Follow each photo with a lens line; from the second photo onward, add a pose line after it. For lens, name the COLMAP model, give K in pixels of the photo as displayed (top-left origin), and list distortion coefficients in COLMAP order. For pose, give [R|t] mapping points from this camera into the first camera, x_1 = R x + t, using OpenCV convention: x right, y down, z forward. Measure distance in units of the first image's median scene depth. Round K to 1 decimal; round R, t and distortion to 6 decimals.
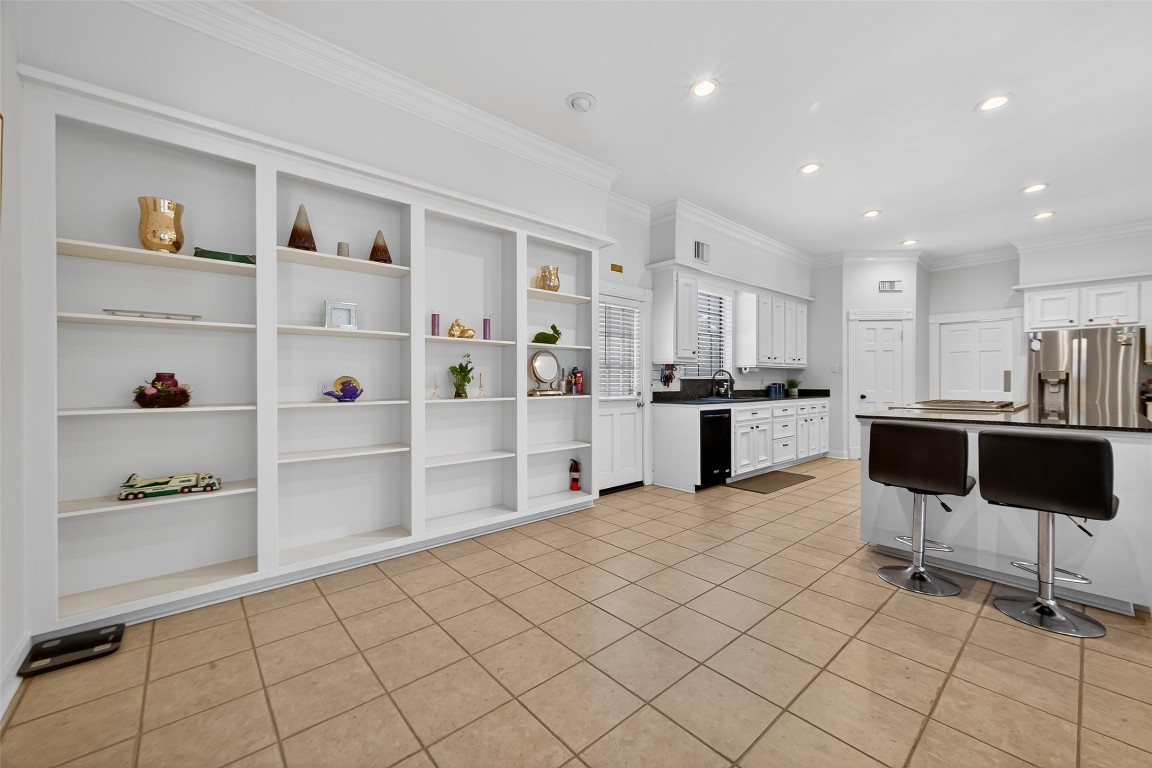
lens RADIAL K [[448.1, 0, 576.9], [0, 448.1, 378.3], [0, 0, 1]] dist [0.009388, -0.001974]
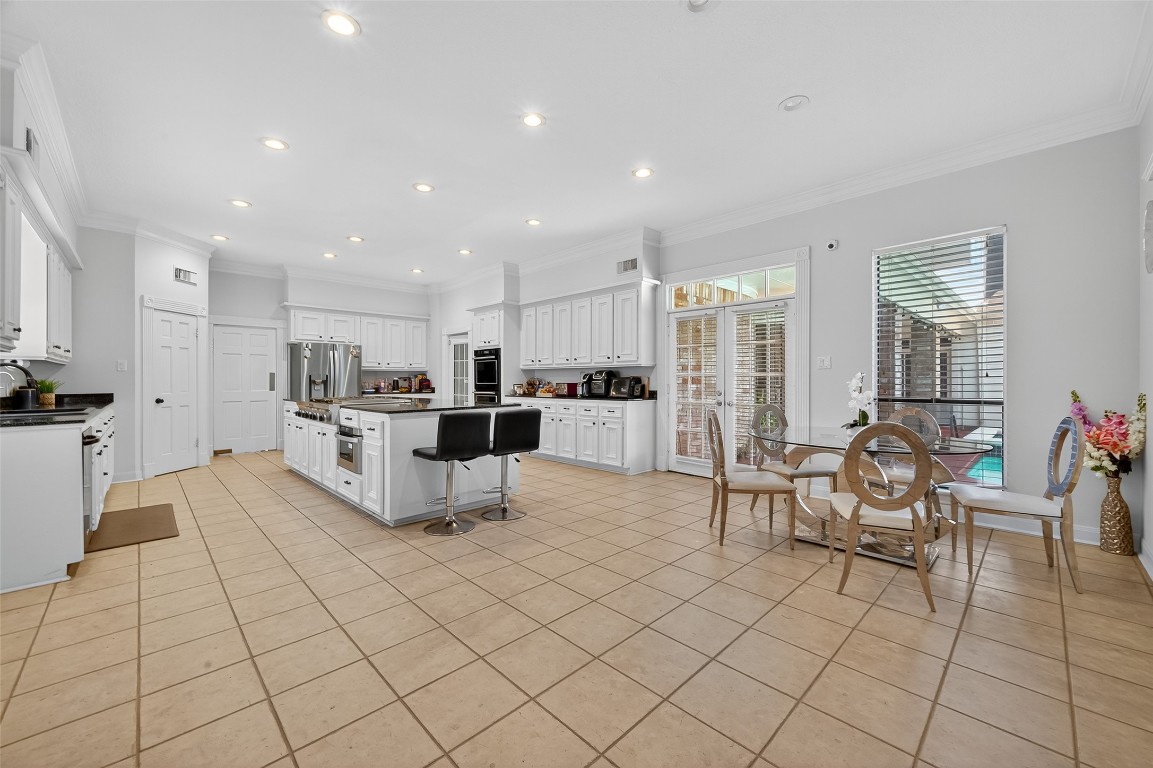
lens RADIAL K [[448.5, 0, 576.1], [0, 448.5, 380.0], [0, 0, 1]] dist [0.009388, -0.001974]
pose [[-0.043777, 0.001467, 0.999040, -0.284989], [-0.001850, 0.999997, -0.001550, 0.002157], [-0.999040, -0.001916, -0.043774, 0.314619]]
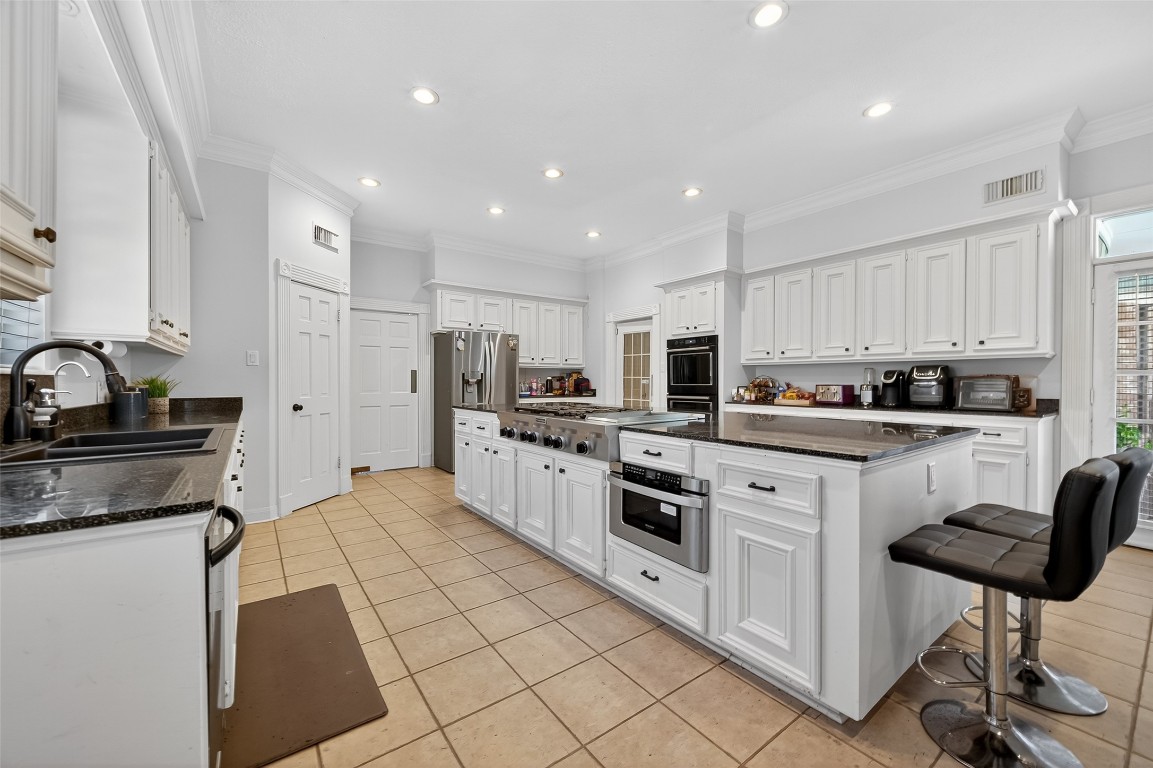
lens RADIAL K [[448.5, 0, 580.3], [0, 448.5, 384.0], [0, 0, 1]] dist [0.009388, -0.001974]
pose [[0.089343, -0.006214, 0.995982, 0.080445], [-0.005218, 0.999964, 0.006706, 0.003793], [-0.995987, -0.005796, 0.089307, 0.680989]]
